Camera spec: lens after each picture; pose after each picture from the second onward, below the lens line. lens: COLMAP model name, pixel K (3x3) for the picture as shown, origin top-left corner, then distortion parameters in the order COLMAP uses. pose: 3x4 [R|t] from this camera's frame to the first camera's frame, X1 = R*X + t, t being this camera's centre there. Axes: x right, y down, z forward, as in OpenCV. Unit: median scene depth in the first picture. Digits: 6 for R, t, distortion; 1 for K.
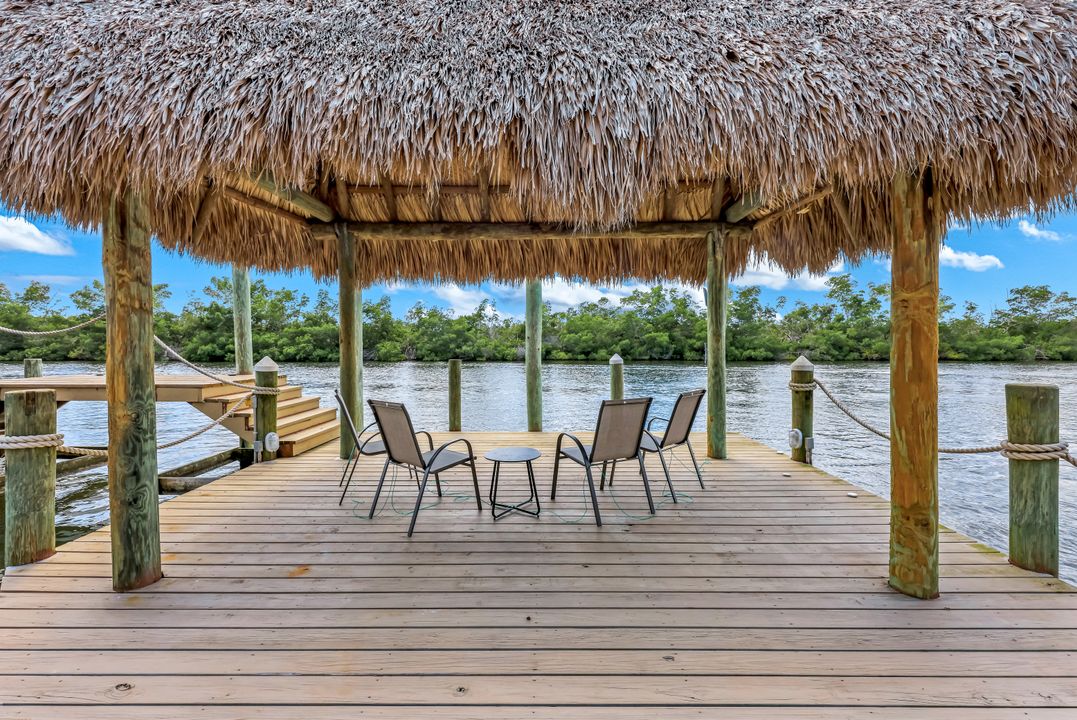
lens RADIAL K [[444.9, 0, 548.1], [0, 444.9, 358.2], [0, 0, 1]] dist [-0.001589, 0.001013]
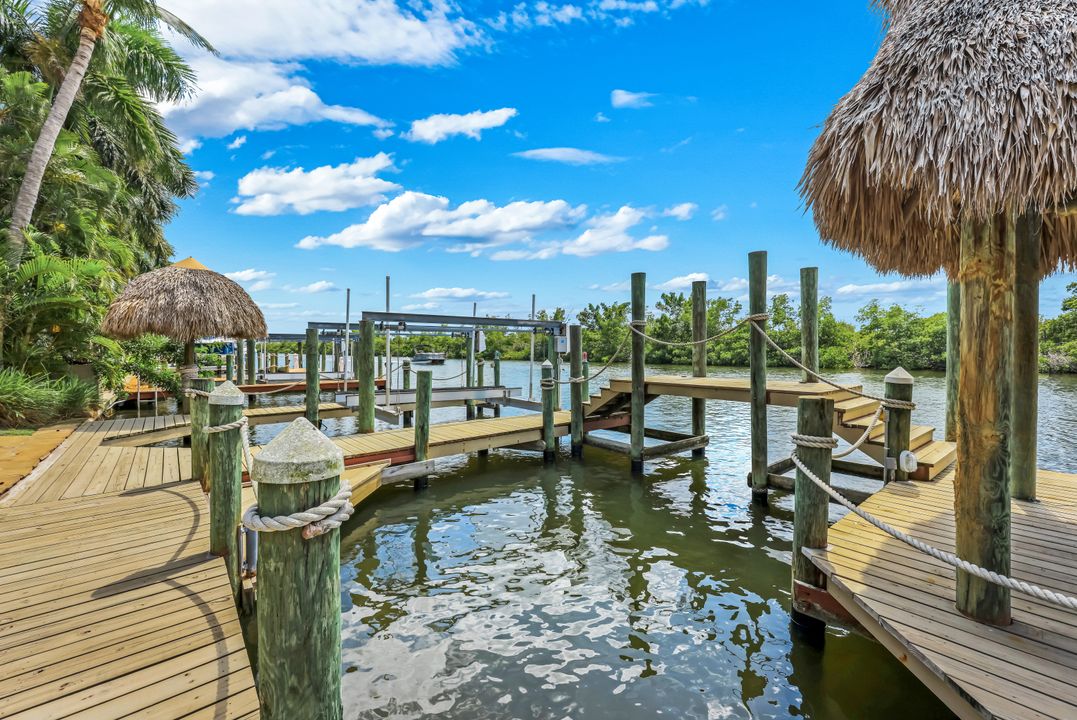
lens RADIAL K [[444.9, 0, 547.8], [0, 444.9, 361.0], [0, 0, 1]] dist [-0.001589, 0.001013]
pose [[0.654286, 0.015343, -0.756091, -0.850241], [-0.018572, 0.999819, 0.004218, -0.014113], [0.756019, 0.011283, 0.654452, -0.312326]]
